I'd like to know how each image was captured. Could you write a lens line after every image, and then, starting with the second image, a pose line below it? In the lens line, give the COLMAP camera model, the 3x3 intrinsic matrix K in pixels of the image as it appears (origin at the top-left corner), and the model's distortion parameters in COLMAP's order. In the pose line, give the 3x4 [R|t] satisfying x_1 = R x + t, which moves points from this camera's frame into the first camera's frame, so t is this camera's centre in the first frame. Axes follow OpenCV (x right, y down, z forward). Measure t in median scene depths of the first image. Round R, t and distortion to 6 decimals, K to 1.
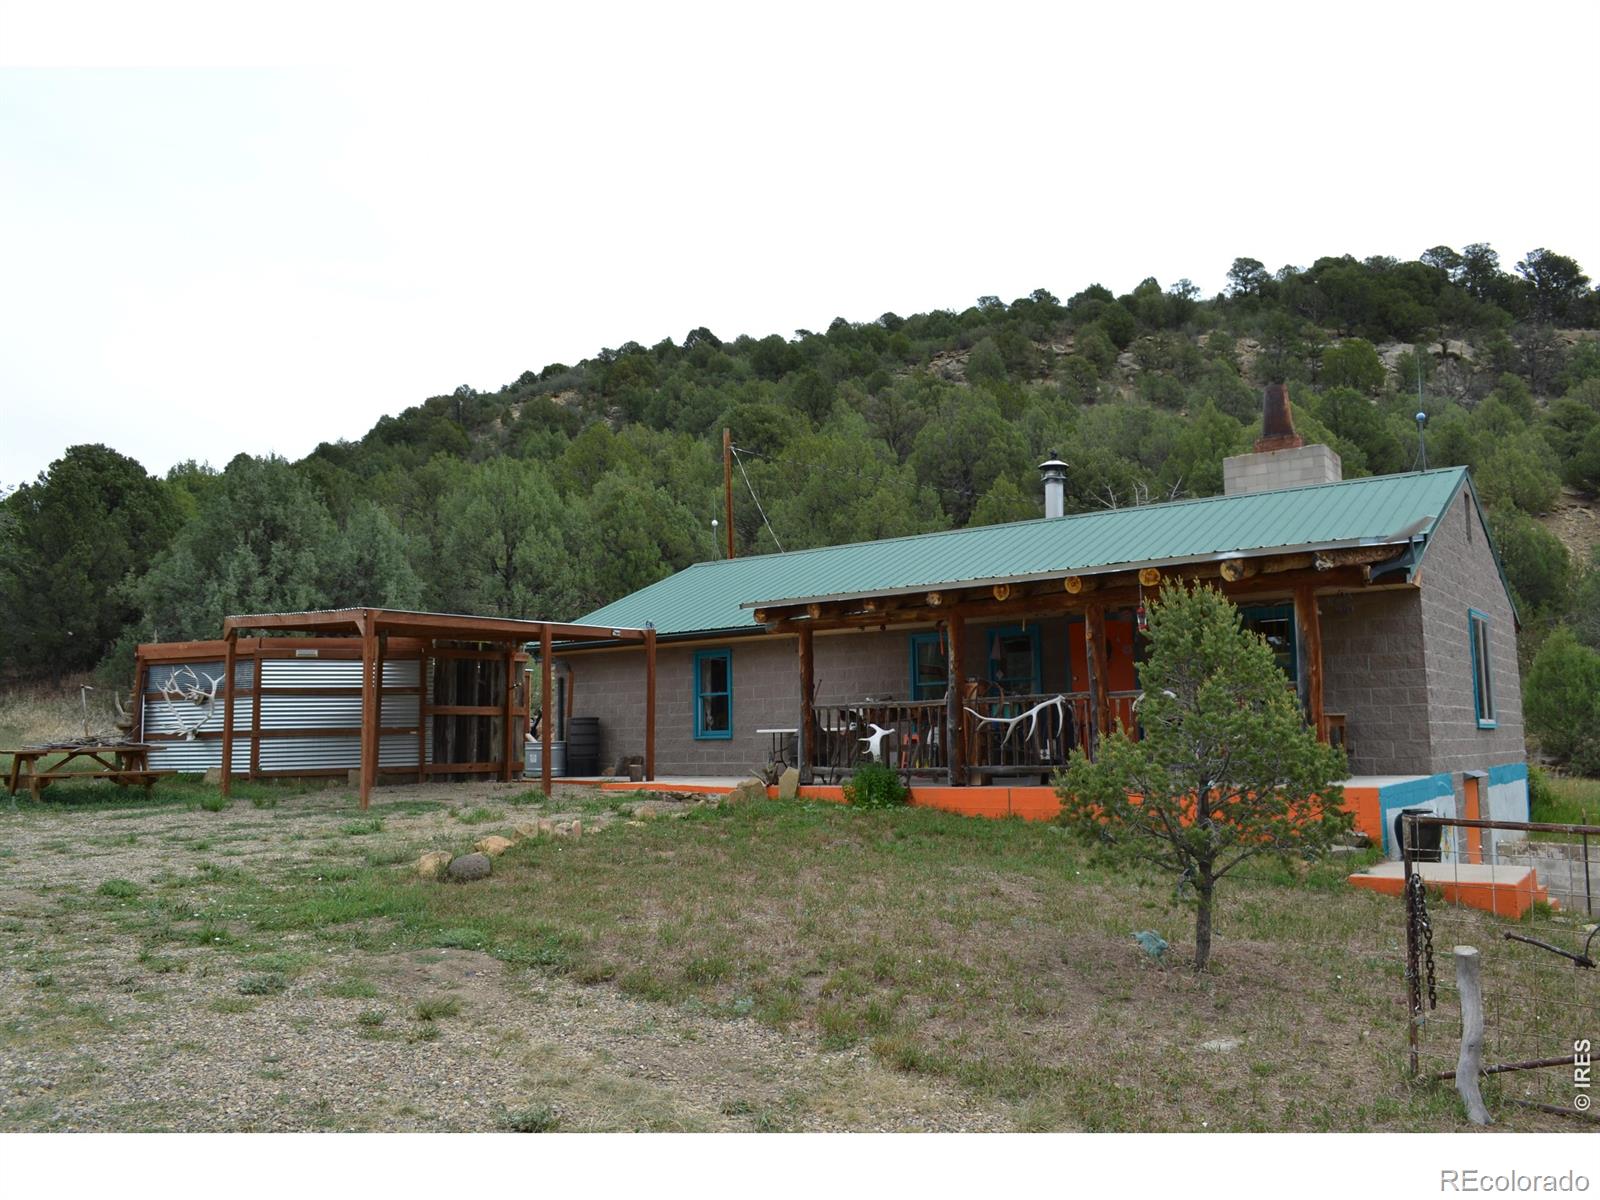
lens RADIAL K [[1264.8, 0, 791.5], [0, 1264.8, 613.4], [0, 0, 1]] dist [-0.019664, 0.007001]
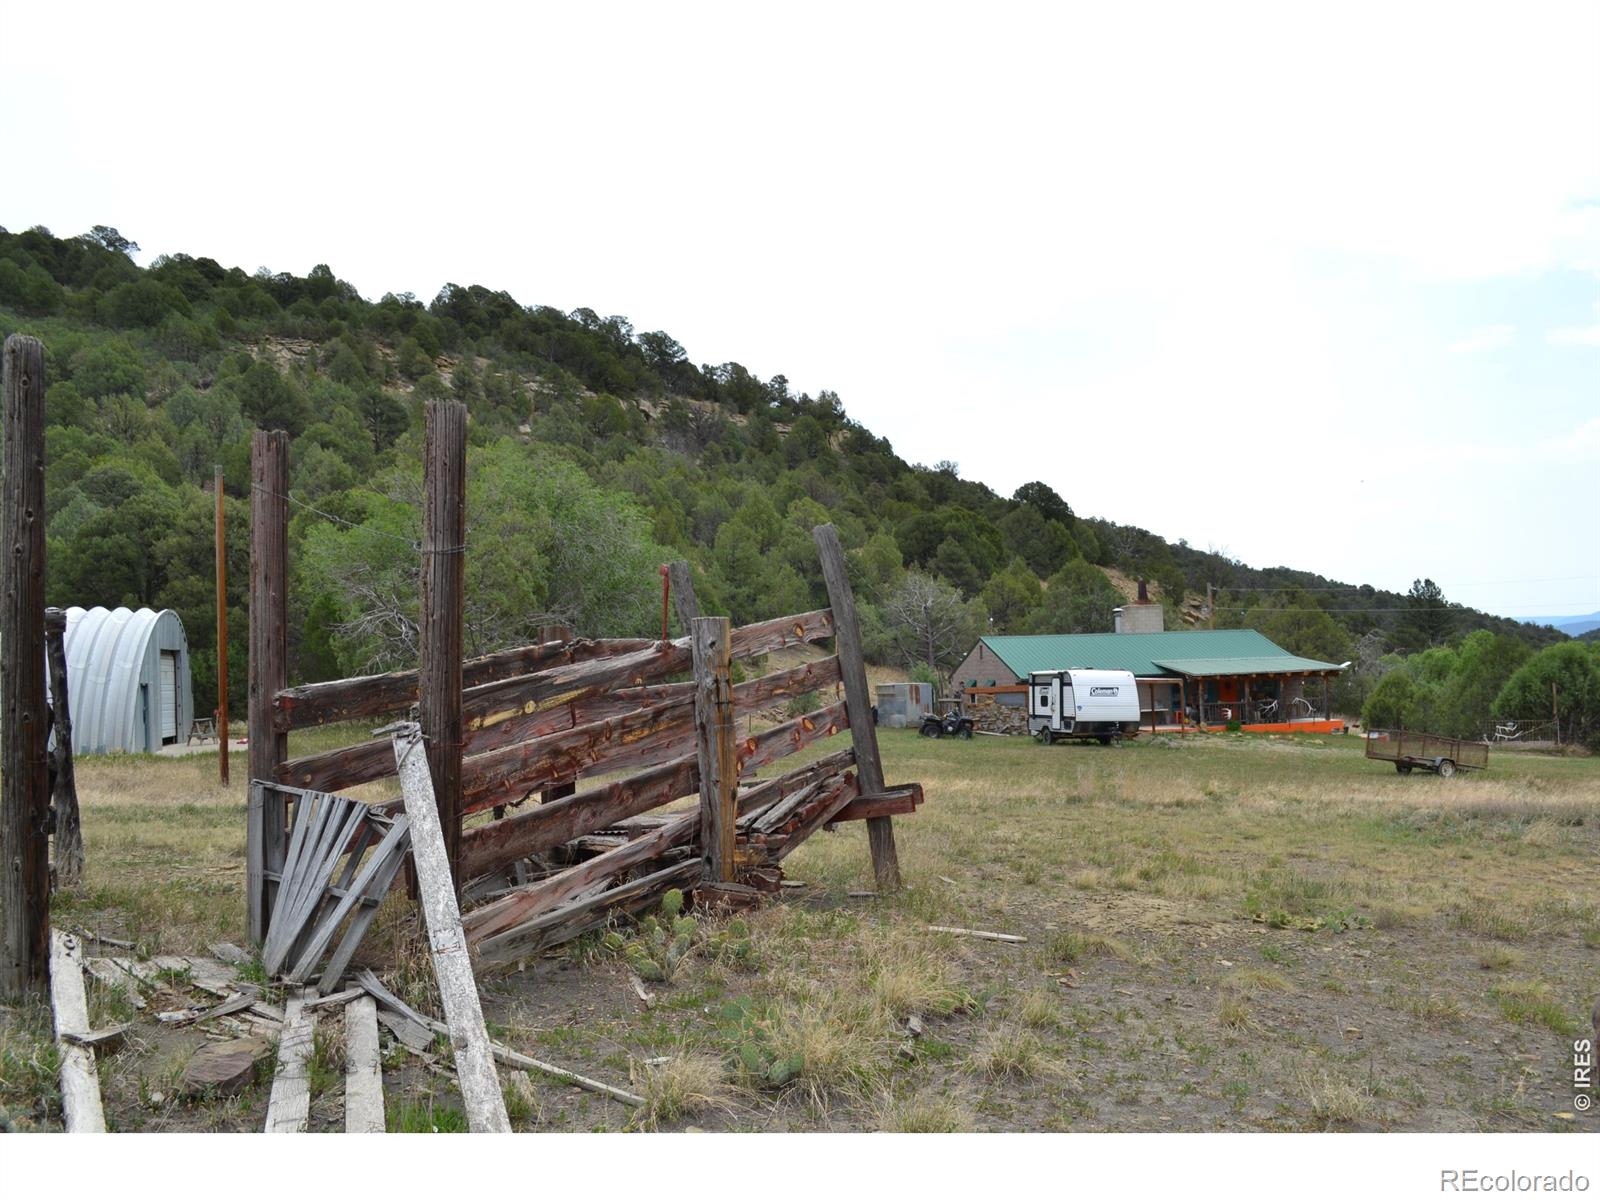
lens RADIAL K [[1264.8, 0, 829.5], [0, 1264.8, 604.8], [0, 0, 1]] dist [-0.019664, 0.007001]
pose [[0.653535, 0.033667, 0.756147, -0.353012], [-0.056648, 0.998384, 0.004509, -0.016002], [-0.754773, -0.045781, 0.654386, -0.043998]]
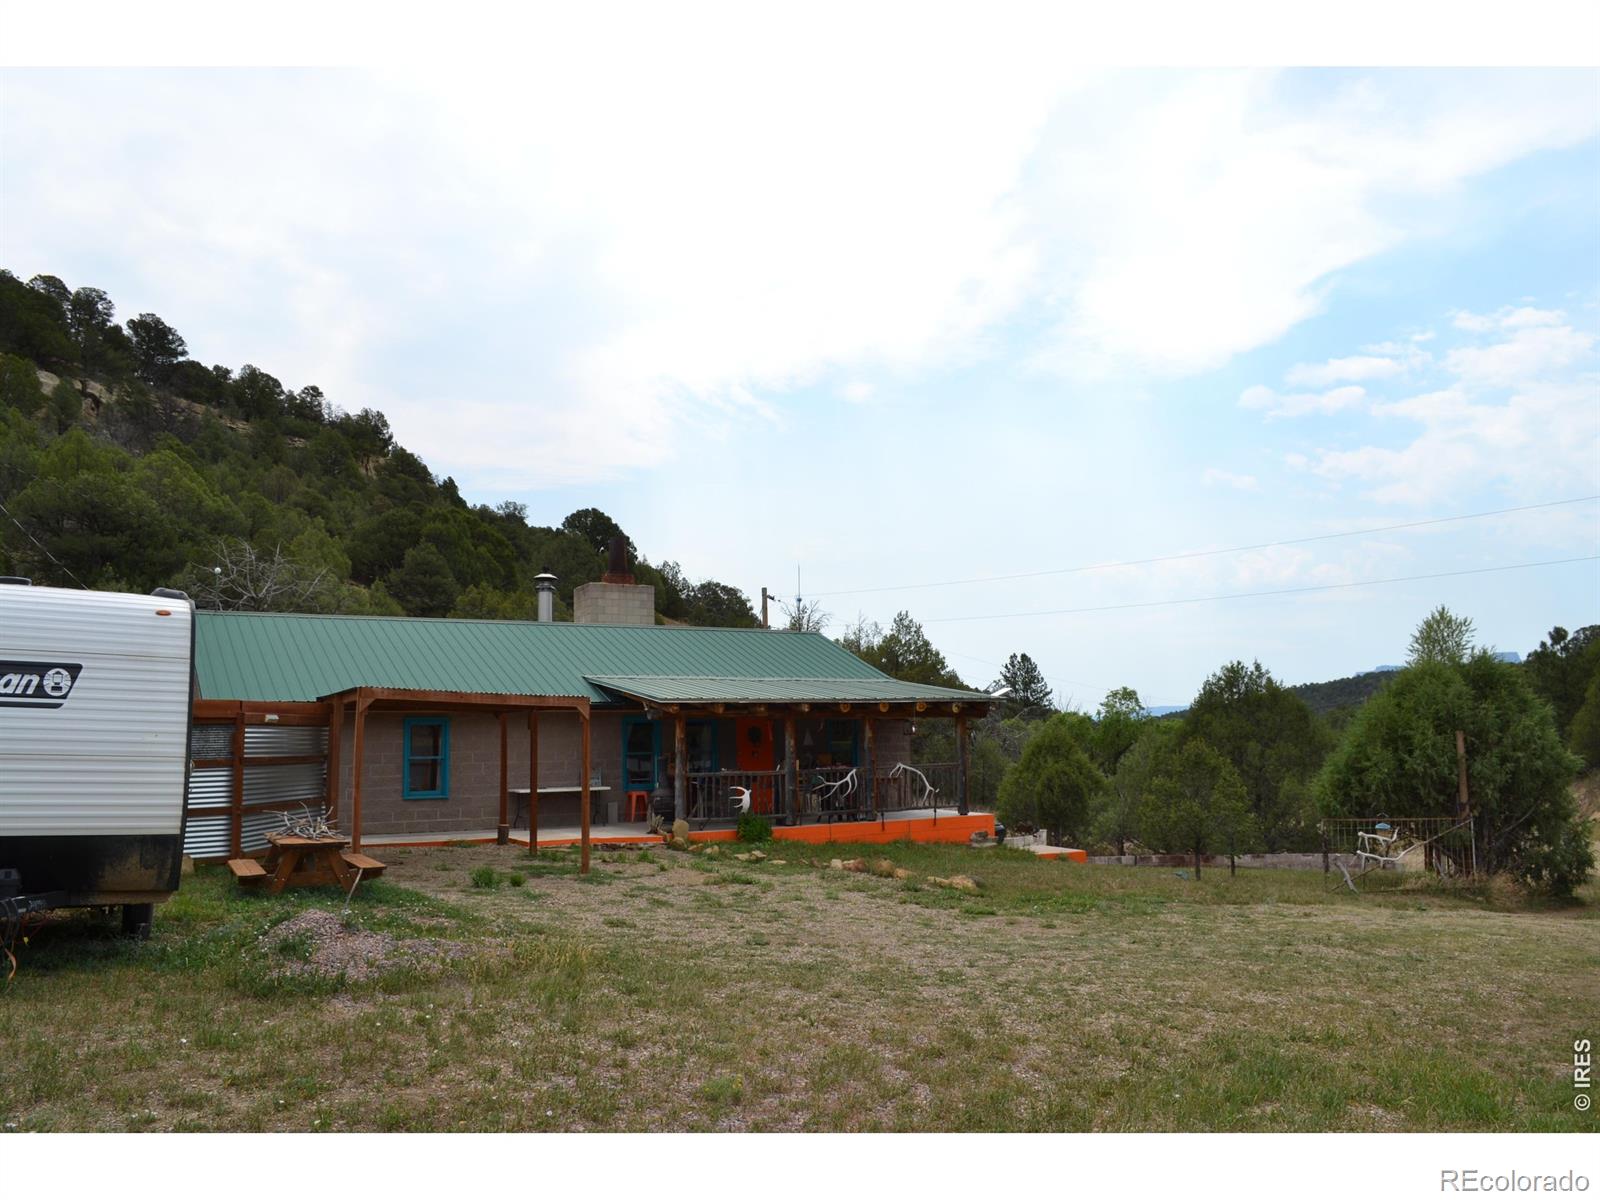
lens RADIAL K [[1264.8, 0, 793.5], [0, 1264.8, 606.8], [0, 0, 1]] dist [-0.019664, 0.007001]
pose [[0.418381, 0.106226, 0.902038, -0.140618], [-0.083414, 0.993434, -0.078300, -0.001221], [-0.904433, -0.042484, 0.424495, 0.036333]]
